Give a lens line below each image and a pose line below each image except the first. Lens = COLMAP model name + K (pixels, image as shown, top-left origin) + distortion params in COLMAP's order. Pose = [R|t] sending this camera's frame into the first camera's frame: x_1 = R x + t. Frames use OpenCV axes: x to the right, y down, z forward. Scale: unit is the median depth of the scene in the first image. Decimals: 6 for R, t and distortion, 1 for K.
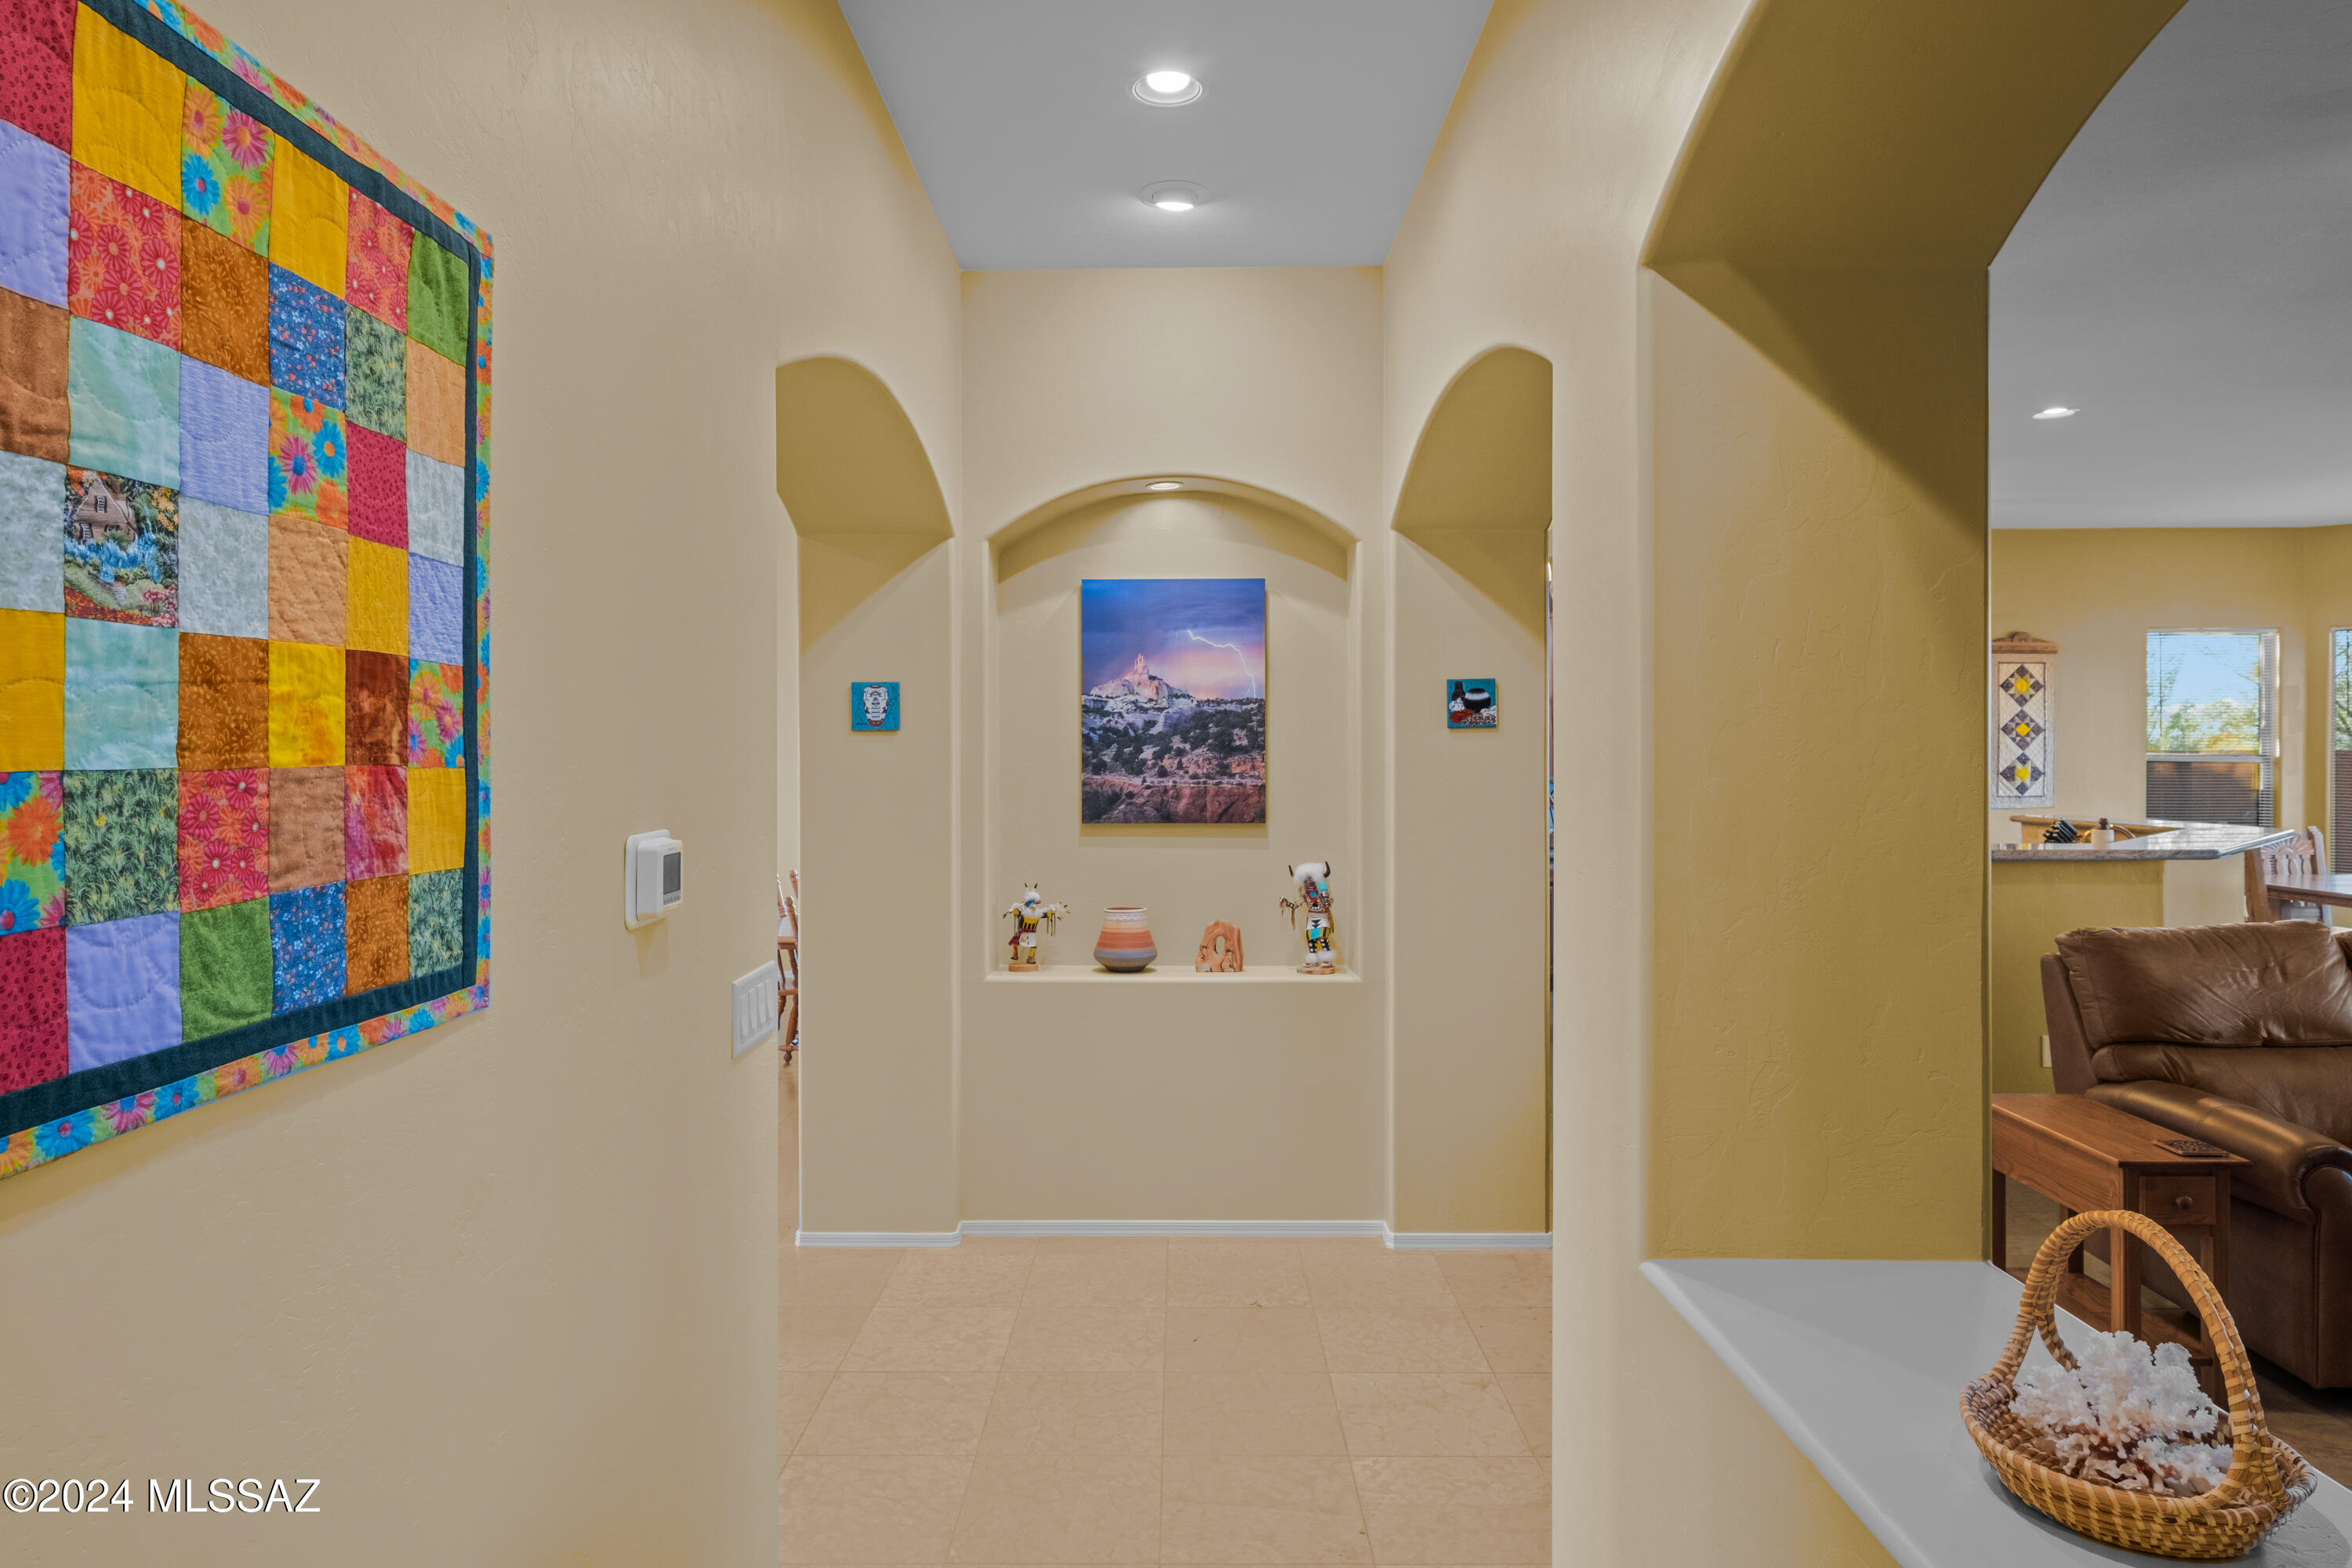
lens RADIAL K [[1366.3, 0, 1146.5], [0, 1366.3, 749.6], [0, 0, 1]] dist [-0.004642, -0.001297]
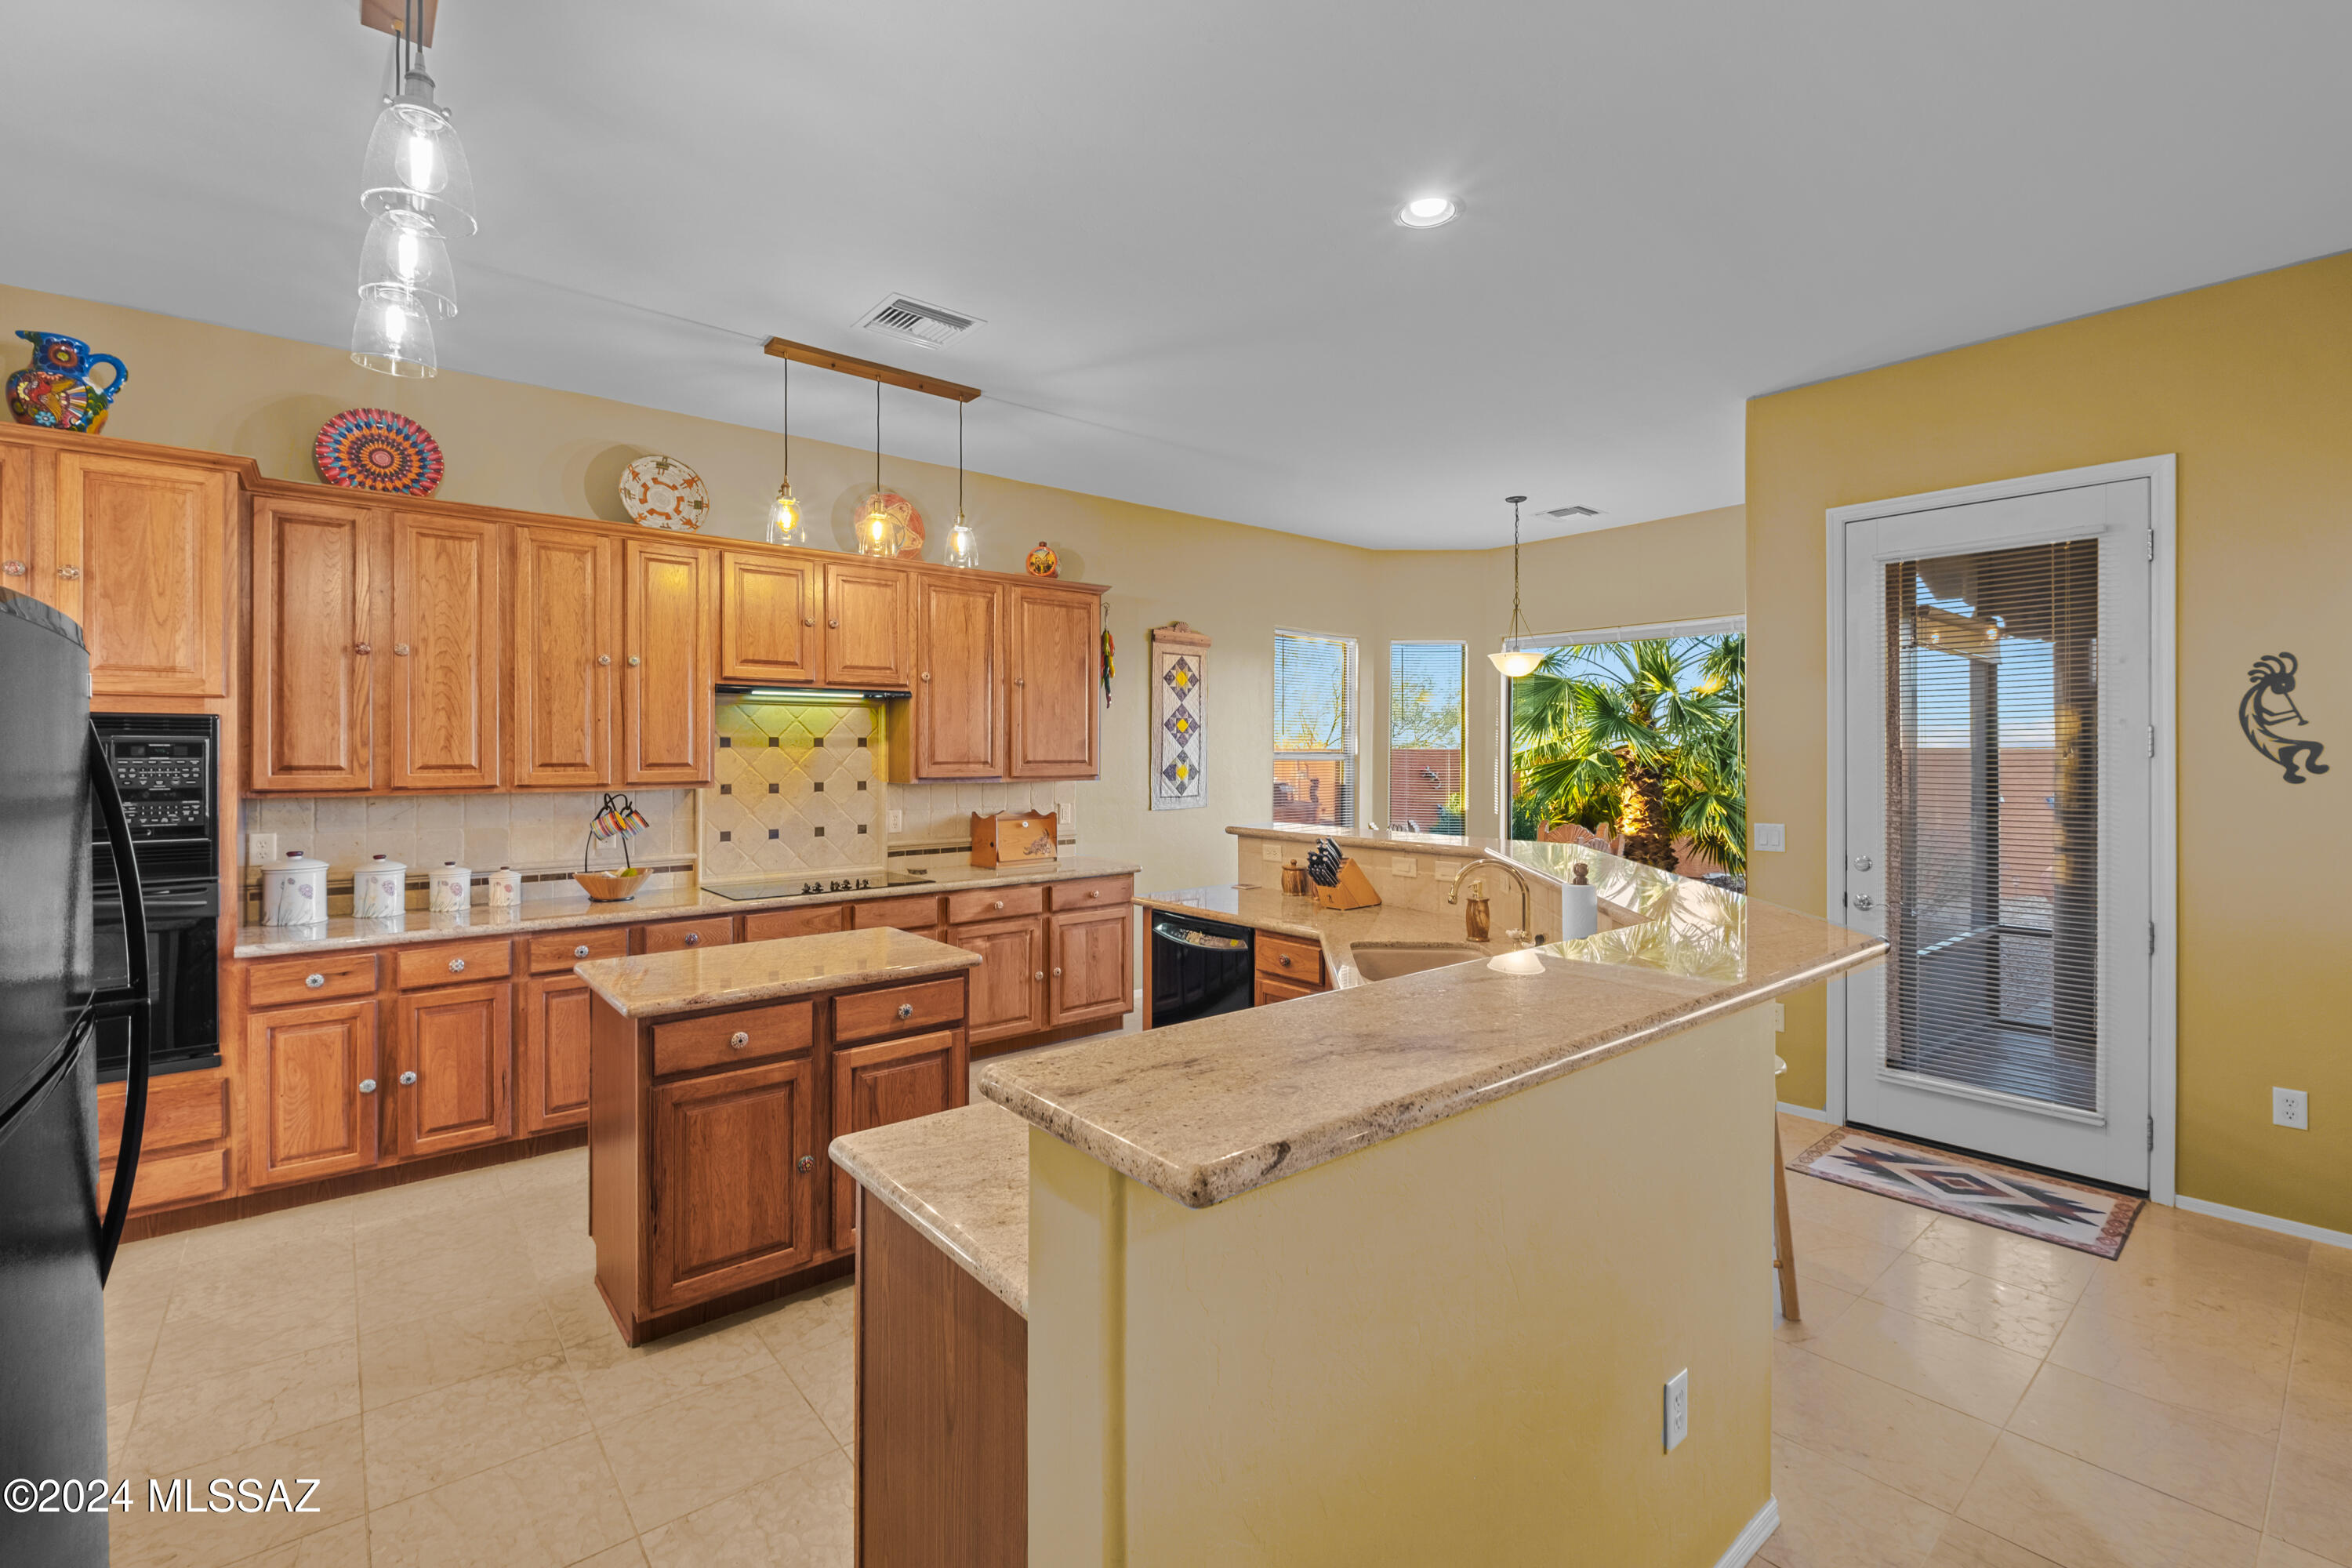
lens RADIAL K [[1018.9, 0, 1181.9], [0, 1018.9, 756.5], [0, 0, 1]] dist [-0.000997, -0.001821]
pose [[0.745384, -0.001556, 0.666633, 0.172341], [-0.004314, 0.999965, 0.007157, 0.001869], [-0.666621, -0.008210, 0.745352, 0.474666]]
